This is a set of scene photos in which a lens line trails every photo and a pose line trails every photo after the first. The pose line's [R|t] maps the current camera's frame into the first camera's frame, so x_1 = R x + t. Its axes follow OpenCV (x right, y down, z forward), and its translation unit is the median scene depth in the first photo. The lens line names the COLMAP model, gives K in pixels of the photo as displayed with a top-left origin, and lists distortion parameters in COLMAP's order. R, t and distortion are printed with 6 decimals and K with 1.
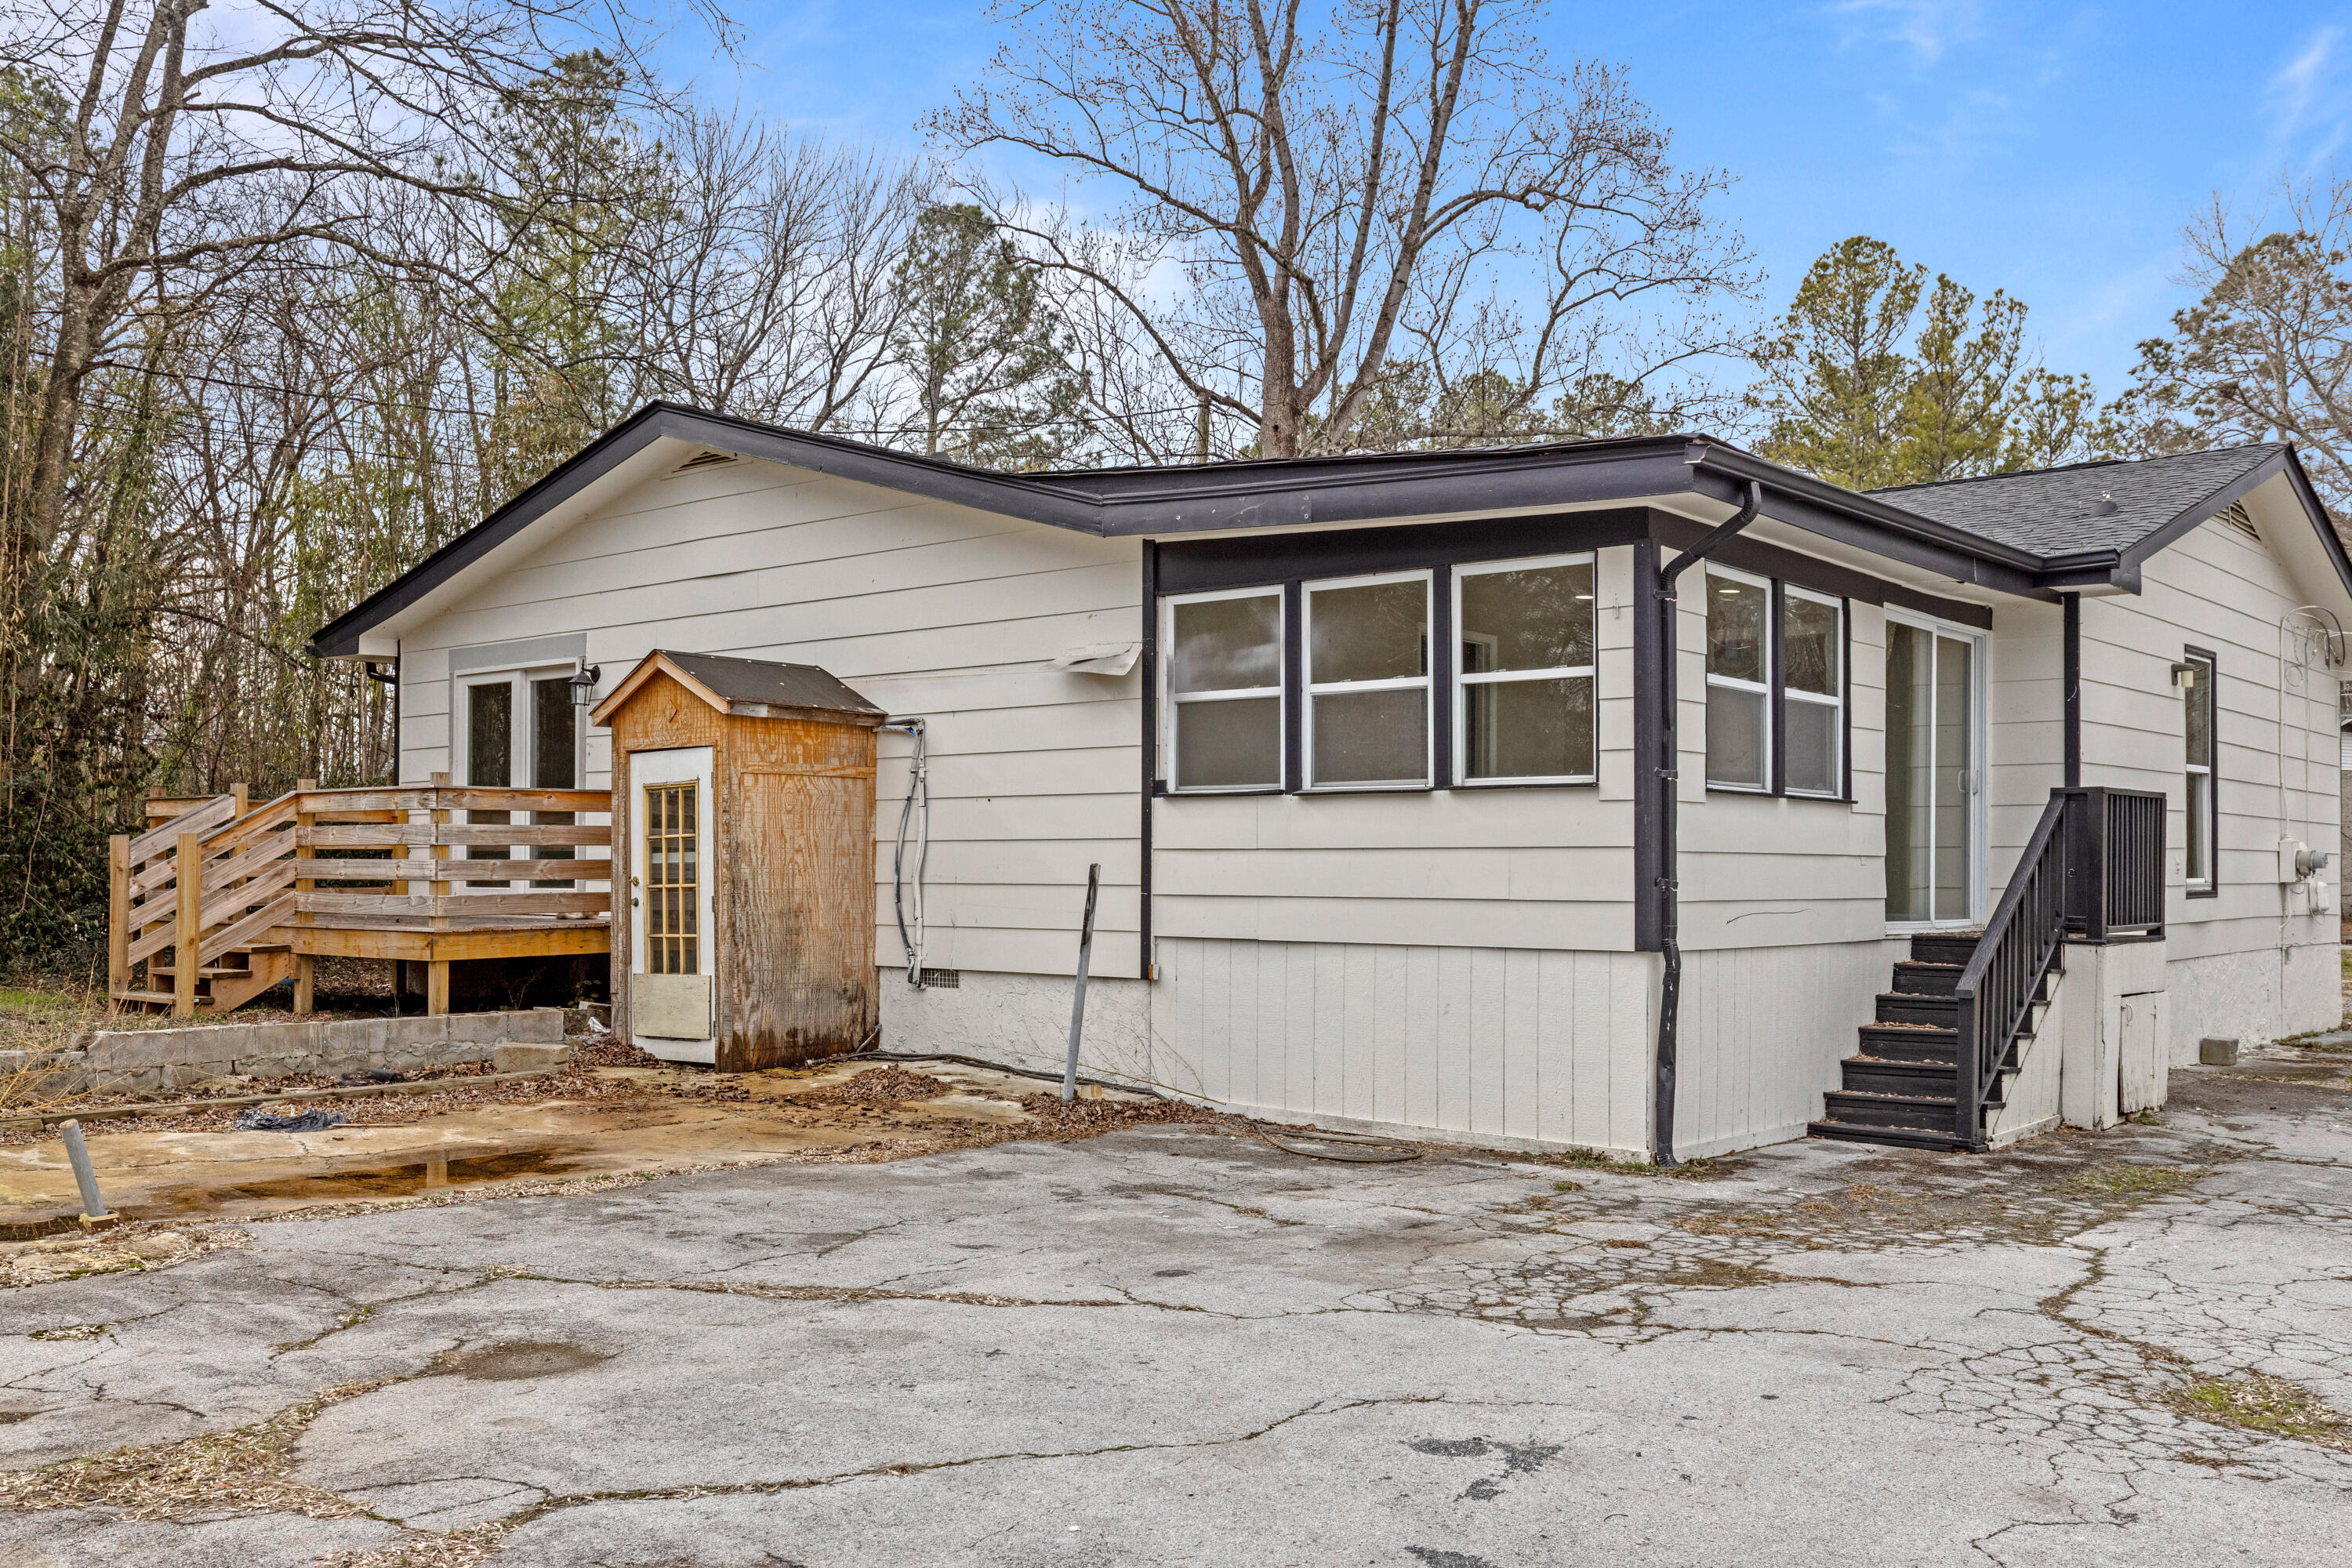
lens RADIAL K [[2057.9, 0, 1171.9], [0, 2057.9, 836.2], [0, 0, 1]] dist [0.012908, -0.003695]
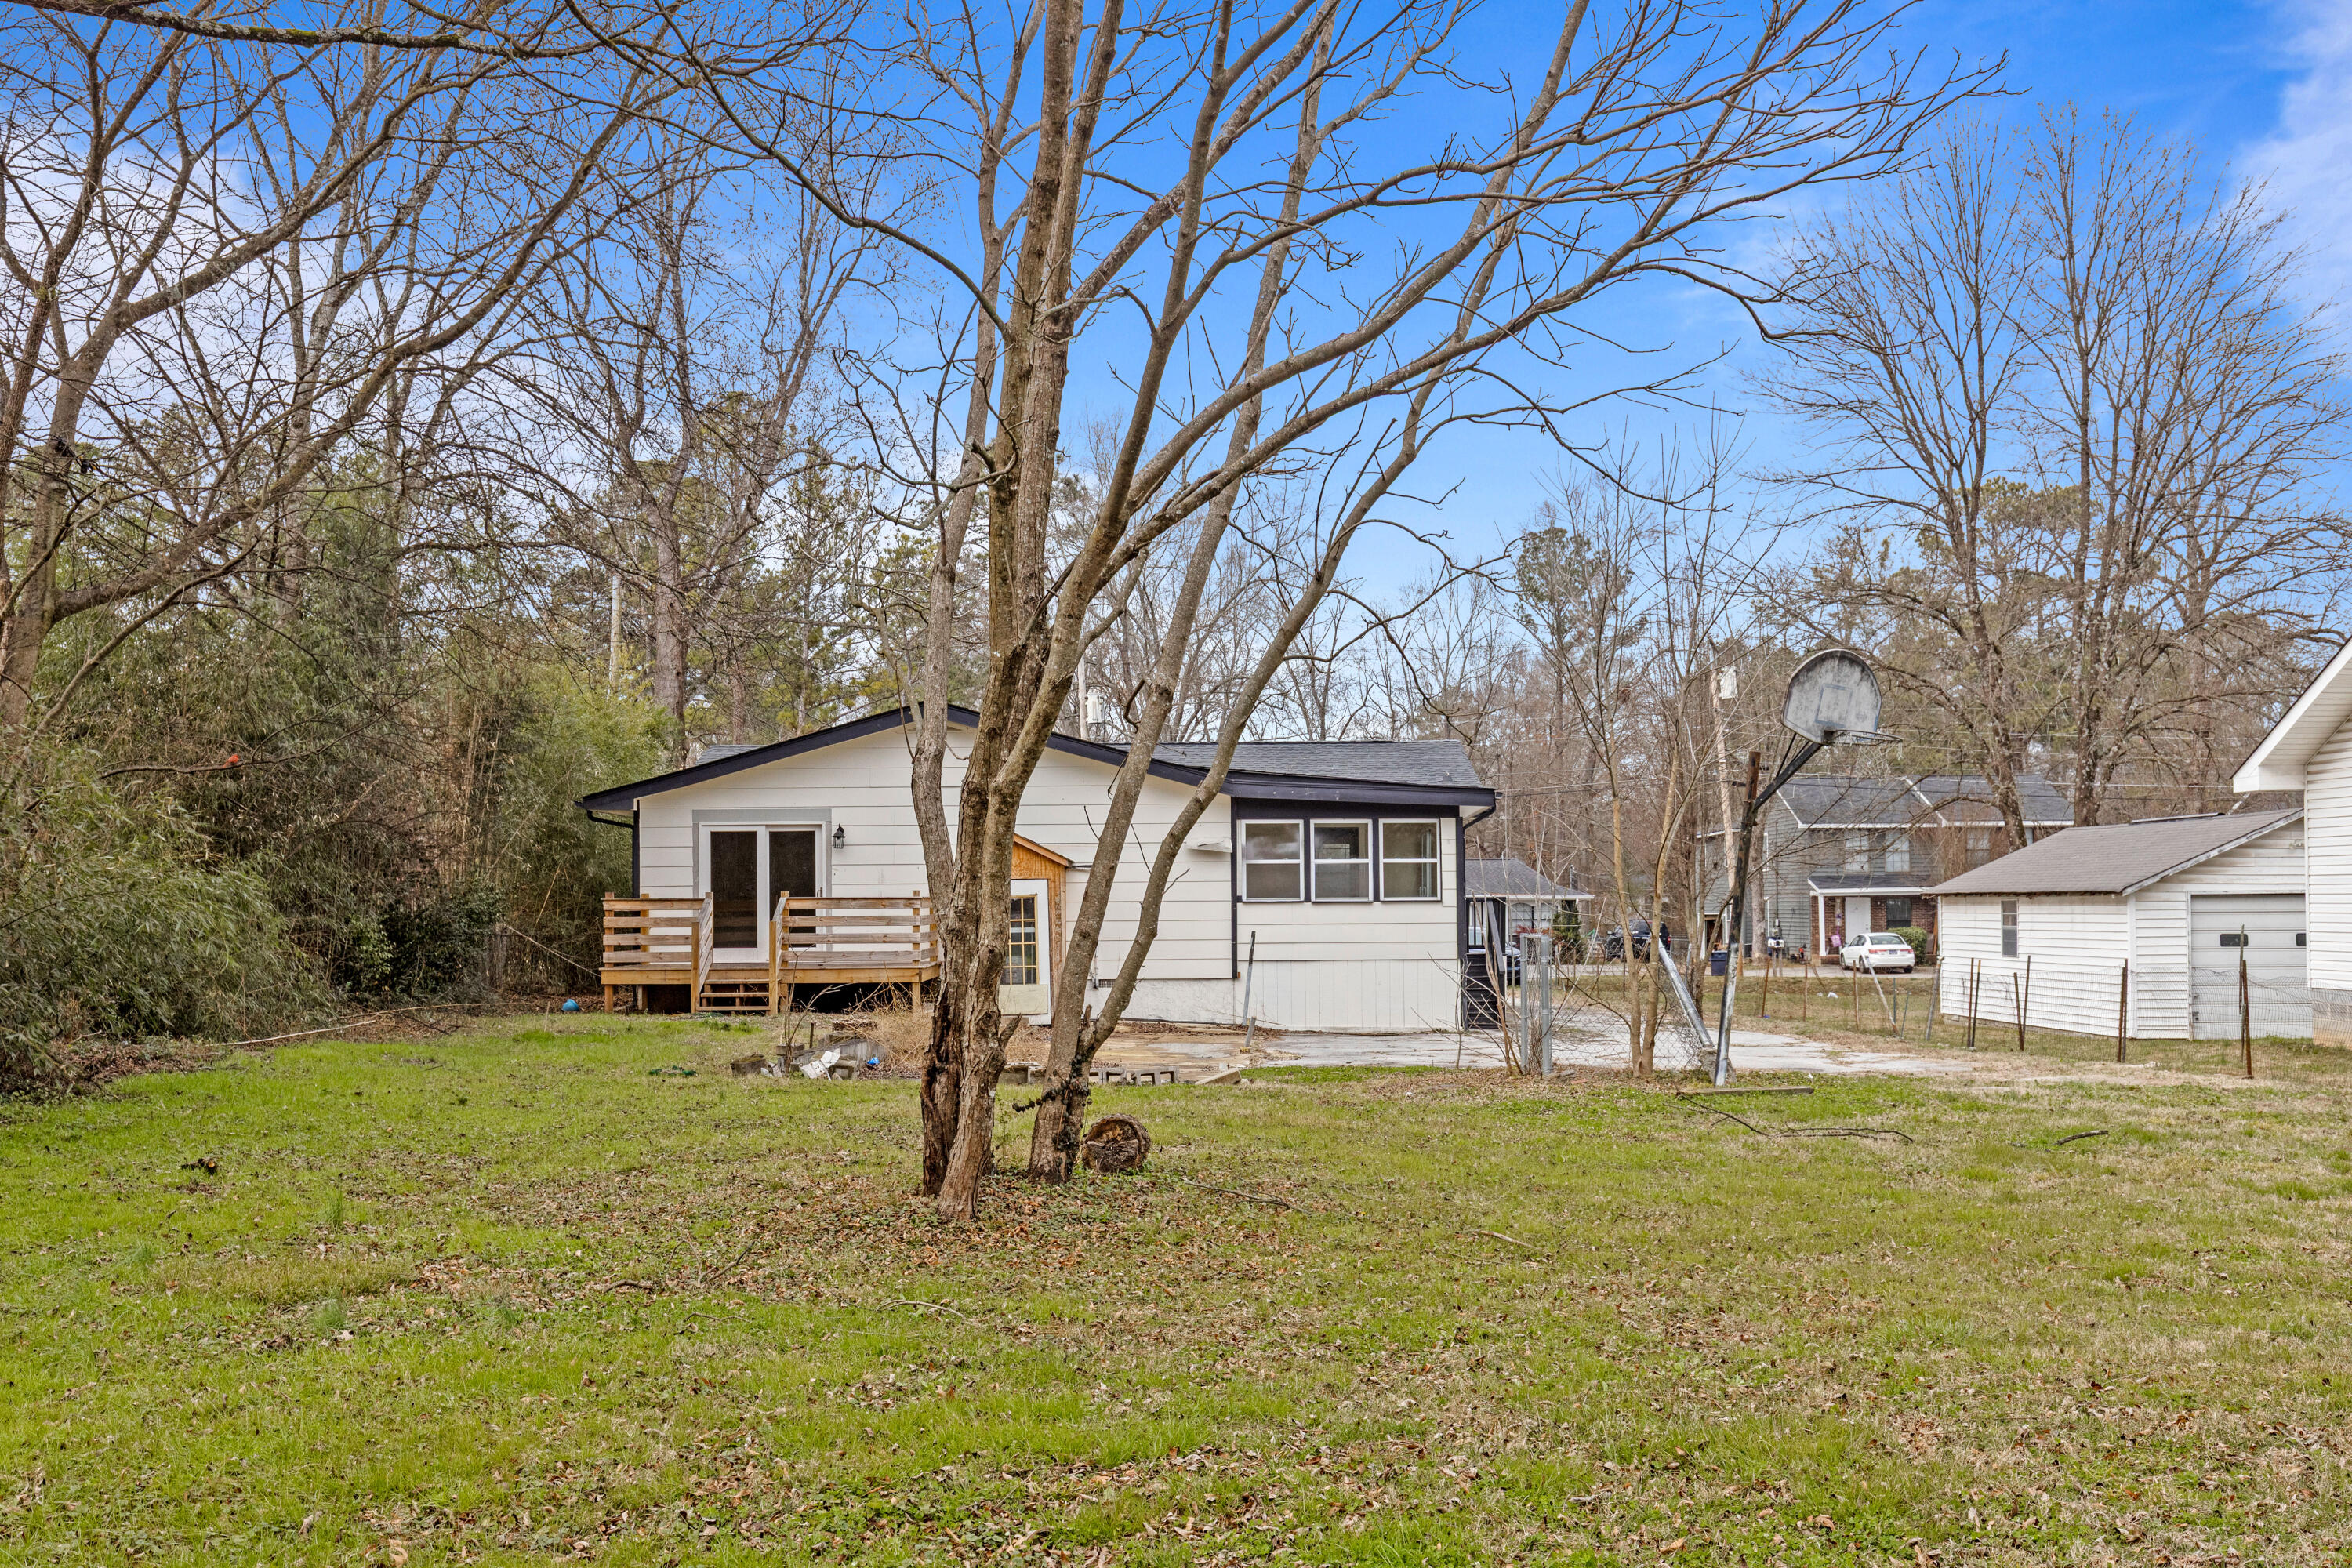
lens RADIAL K [[2287.7, 0, 1207.8], [0, 2287.7, 760.0], [0, 0, 1]] dist [0.011197, 0.000000]
pose [[0.762798, 0.035348, 0.645670, -1.674683], [0.001018, 0.998438, -0.055864, -0.033863], [-0.646636, 0.043271, 0.761570, -0.976693]]
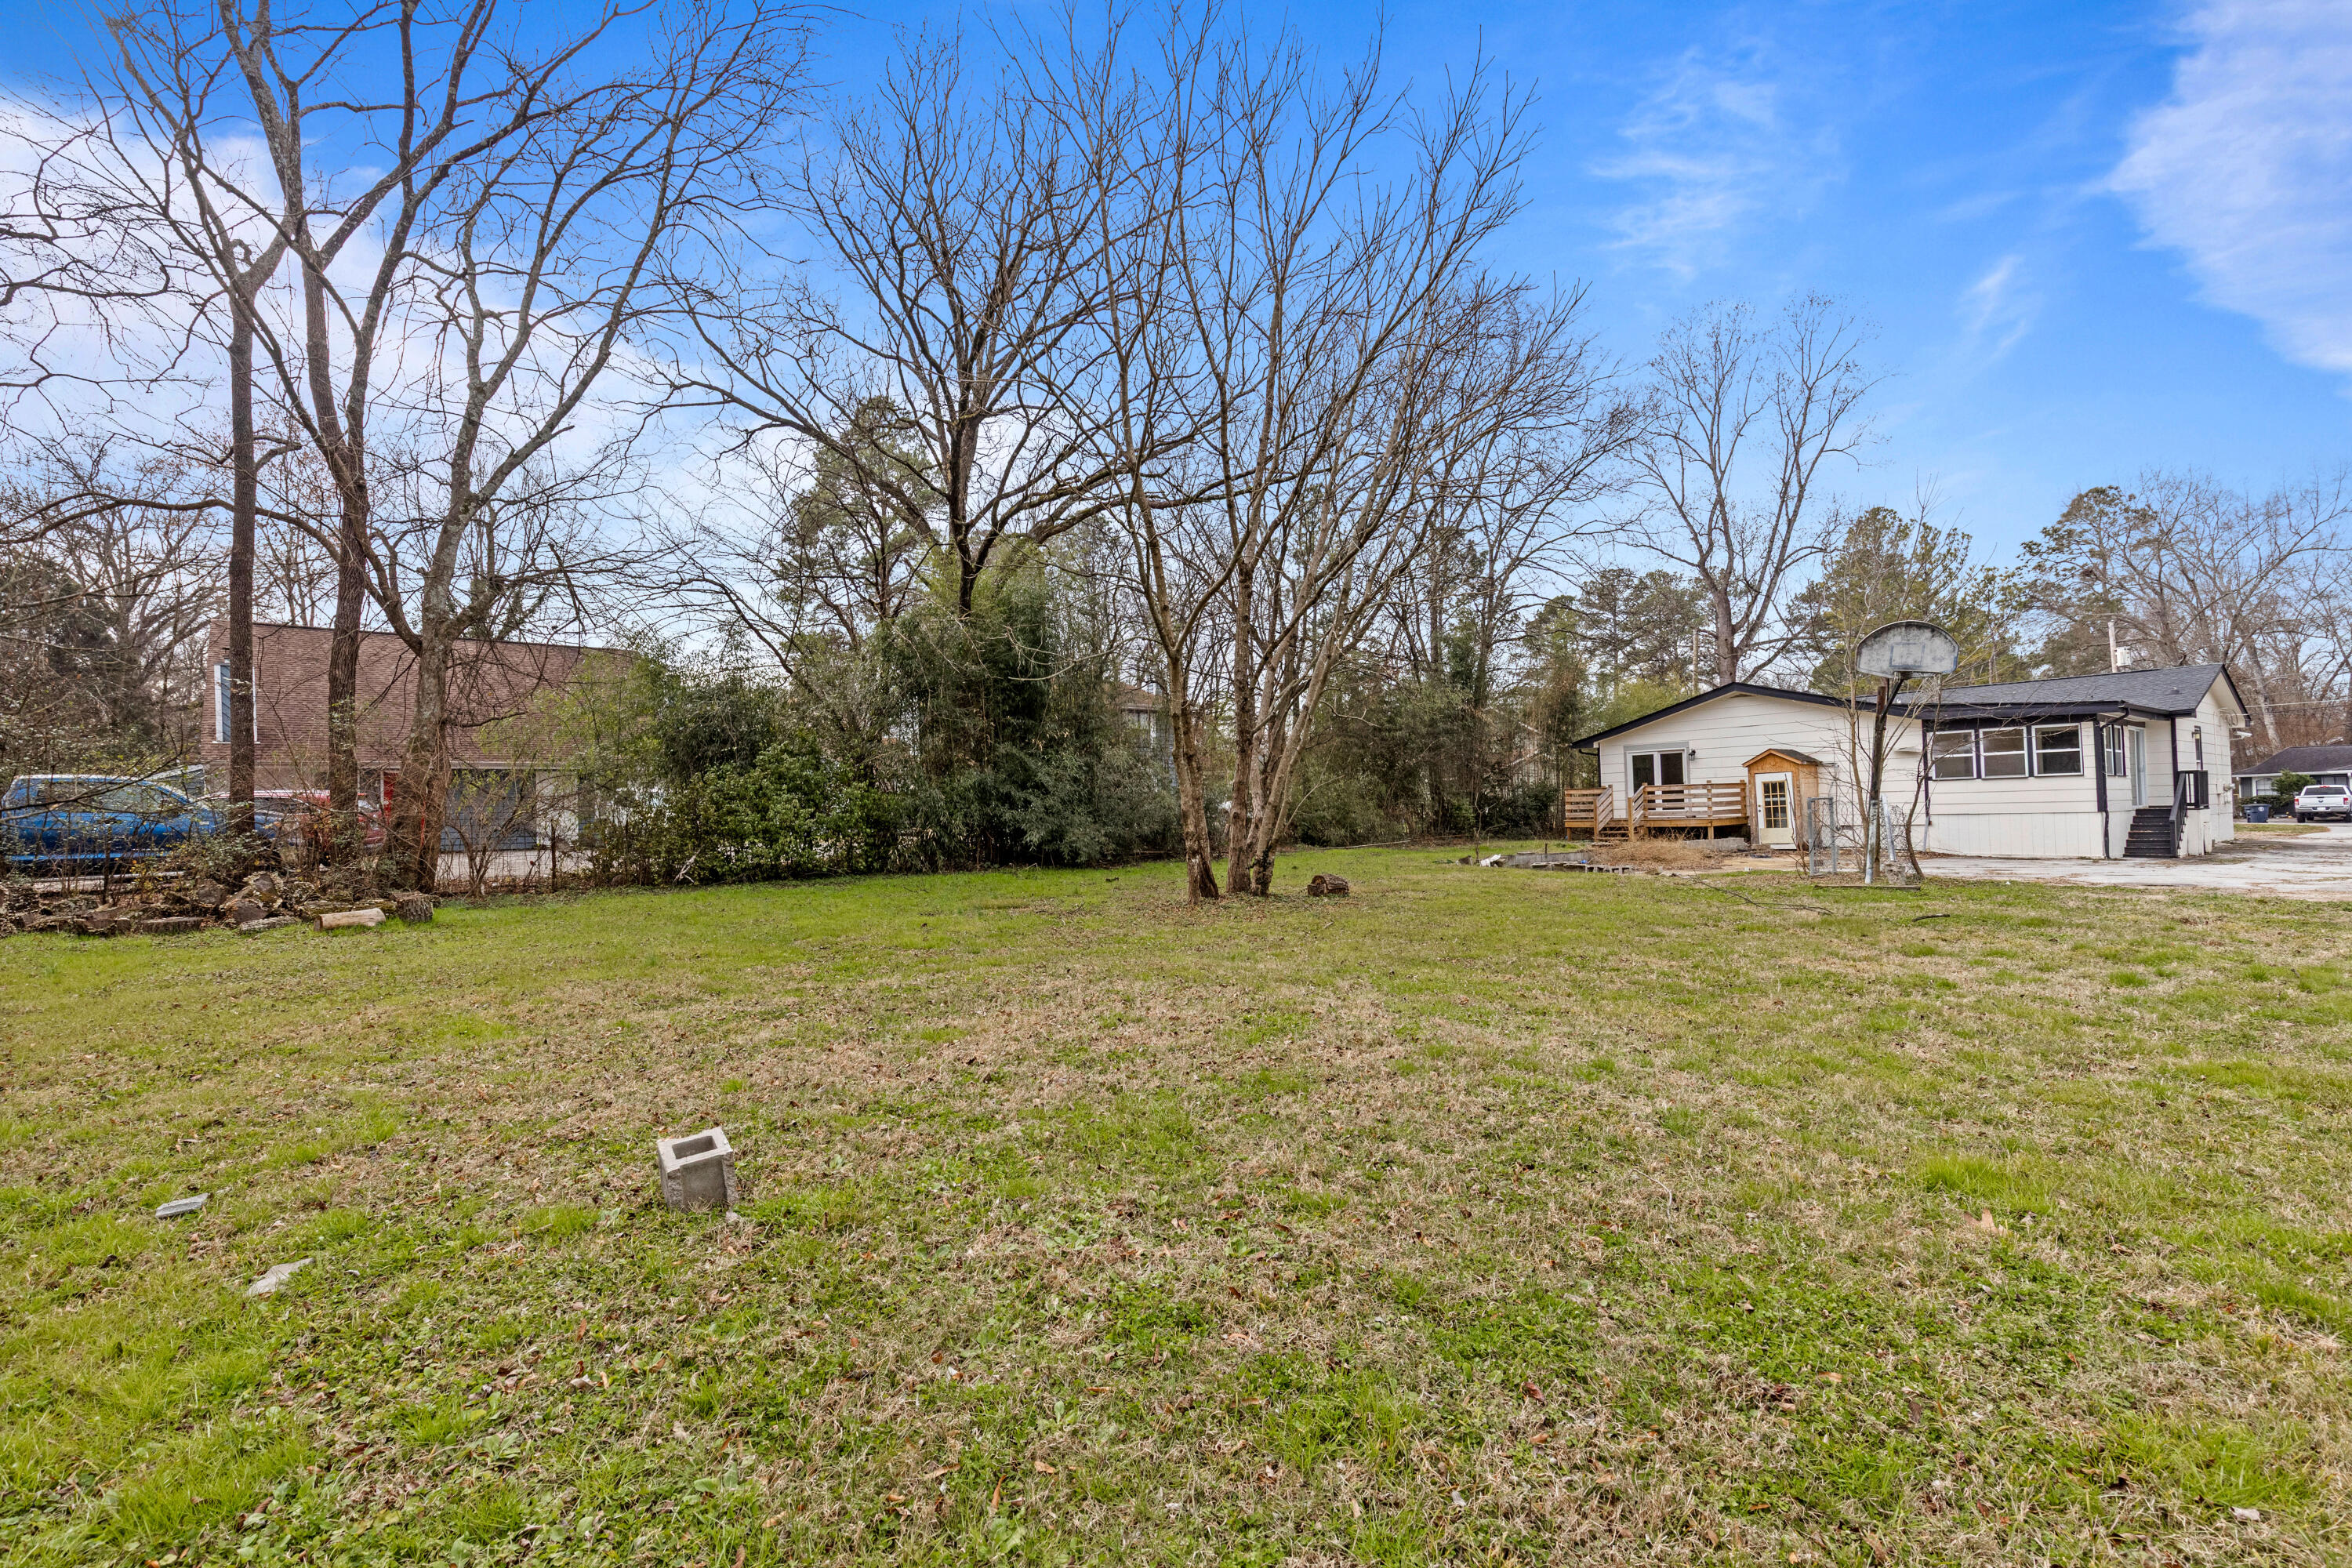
lens RADIAL K [[1059.2, 0, 1184.9], [0, 1059.2, 783.6], [0, 0, 1]] dist [0.012861, -0.000987]
pose [[0.982028, -0.034920, -0.185478, -1.018533], [0.032614, 0.999348, -0.015470, -0.026543], [0.185897, 0.009143, 0.982527, -1.307700]]
